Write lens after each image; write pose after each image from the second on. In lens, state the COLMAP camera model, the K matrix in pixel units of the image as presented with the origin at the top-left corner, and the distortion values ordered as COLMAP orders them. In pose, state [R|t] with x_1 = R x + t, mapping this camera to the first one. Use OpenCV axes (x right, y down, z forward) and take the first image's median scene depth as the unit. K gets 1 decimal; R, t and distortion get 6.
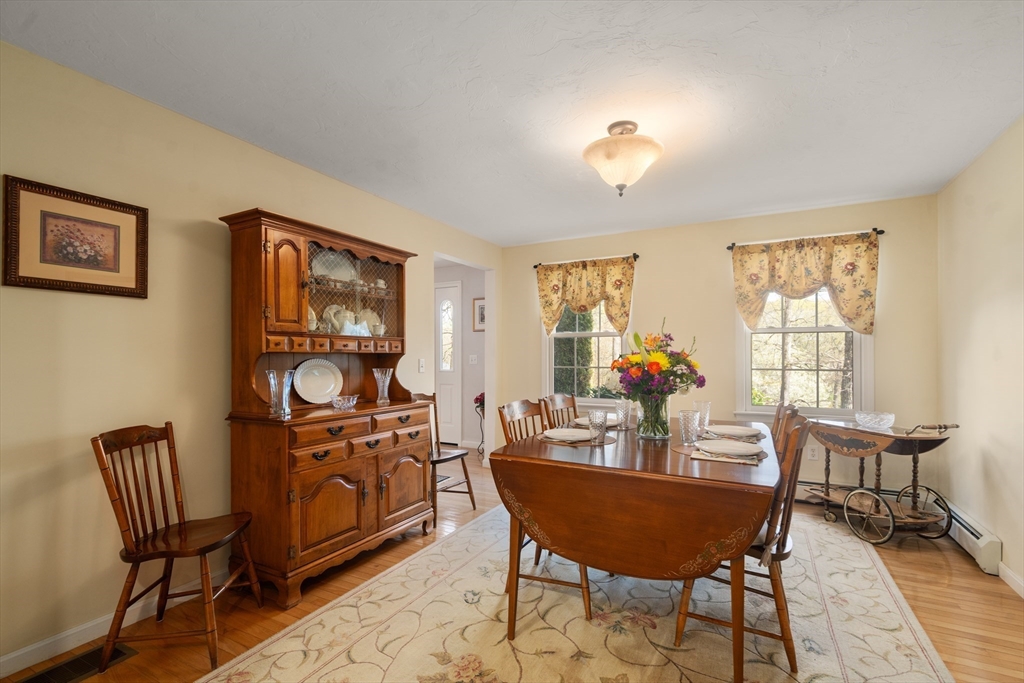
lens RADIAL K [[467.7, 0, 507.3], [0, 467.7, 344.2], [0, 0, 1]] dist [-0.003587, 0.000084]
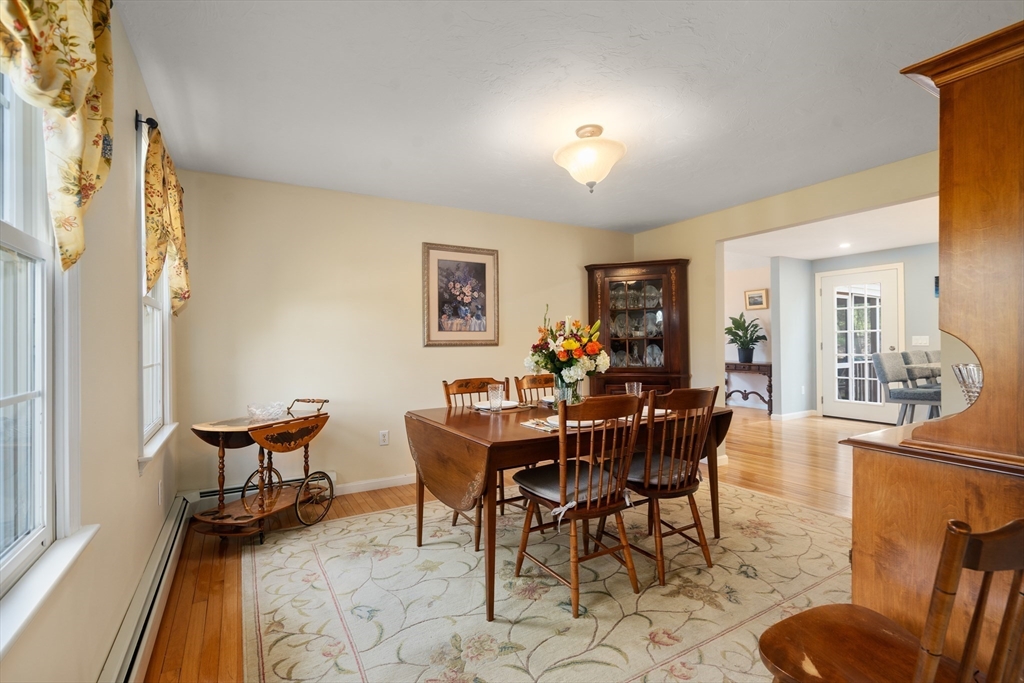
lens RADIAL K [[459.2, 0, 512.7], [0, 459.2, 335.2], [0, 0, 1]] dist [0.002513, 0.000192]
pose [[-0.855492, 0.013005, 0.517652, -0.152631], [0.000832, 0.999718, -0.023741, 0.043311], [-0.517815, -0.019880, -0.855262, 2.010609]]
